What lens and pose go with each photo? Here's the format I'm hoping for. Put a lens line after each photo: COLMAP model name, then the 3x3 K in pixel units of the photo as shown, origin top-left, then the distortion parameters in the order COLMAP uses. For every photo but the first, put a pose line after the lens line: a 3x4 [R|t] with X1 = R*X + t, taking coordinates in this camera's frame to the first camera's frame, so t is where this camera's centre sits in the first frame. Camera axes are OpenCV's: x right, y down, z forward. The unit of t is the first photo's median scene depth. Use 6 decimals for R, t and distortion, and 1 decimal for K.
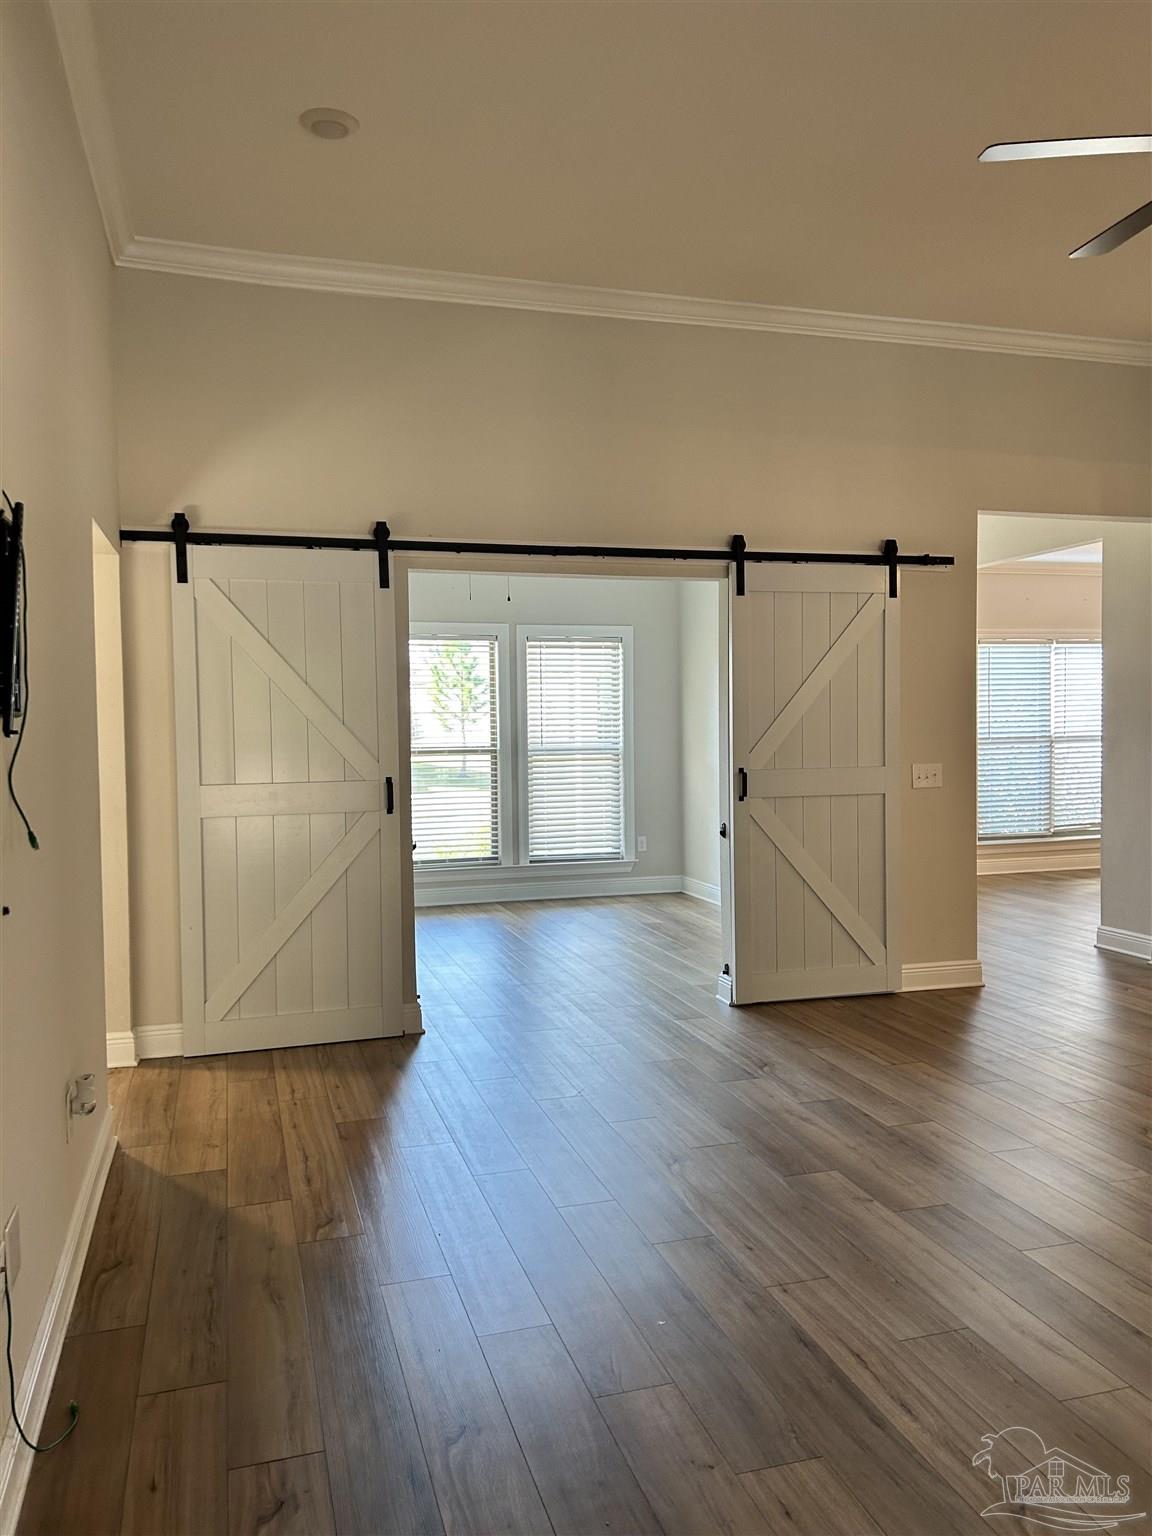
lens RADIAL K [[1137.6, 0, 587.5], [0, 1137.6, 755.2], [0, 0, 1]] dist [0.055898, -0.070982]
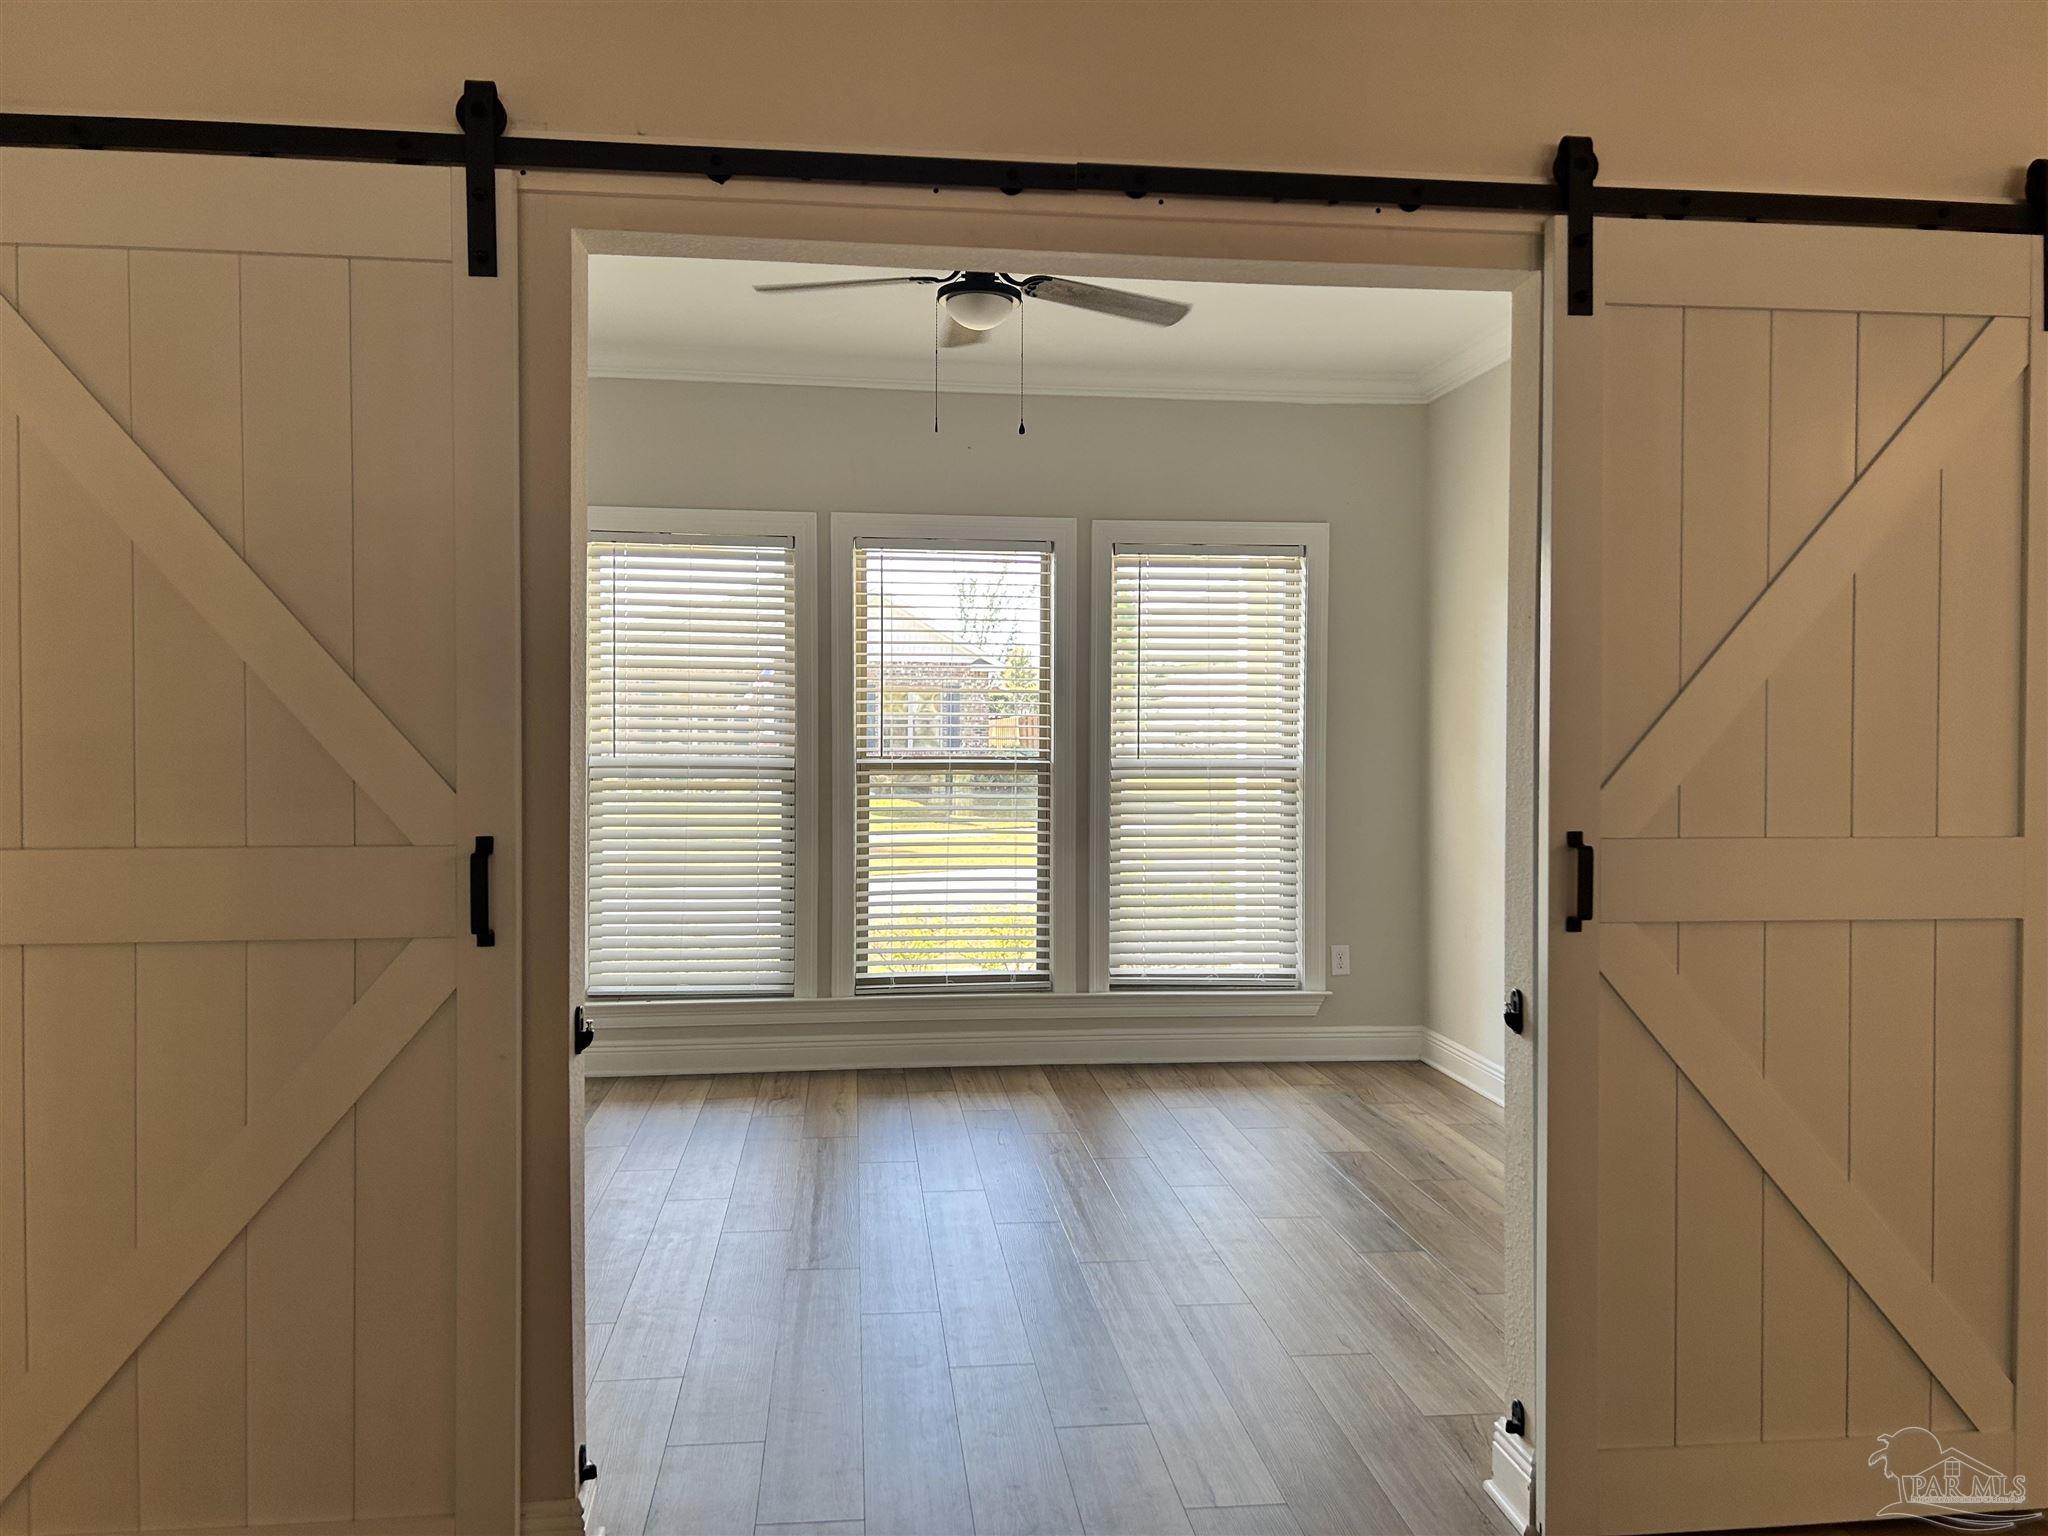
lens RADIAL K [[1516.8, 0, 1034.5], [0, 1516.8, 738.6], [0, 0, 1]] dist [0.055898, -0.070982]
pose [[0.982875, 0.018078, -0.183382, 0.038630], [-0.022292, 0.999532, -0.020941, -0.002036], [0.182918, 0.024670, 0.982819, 0.335433]]
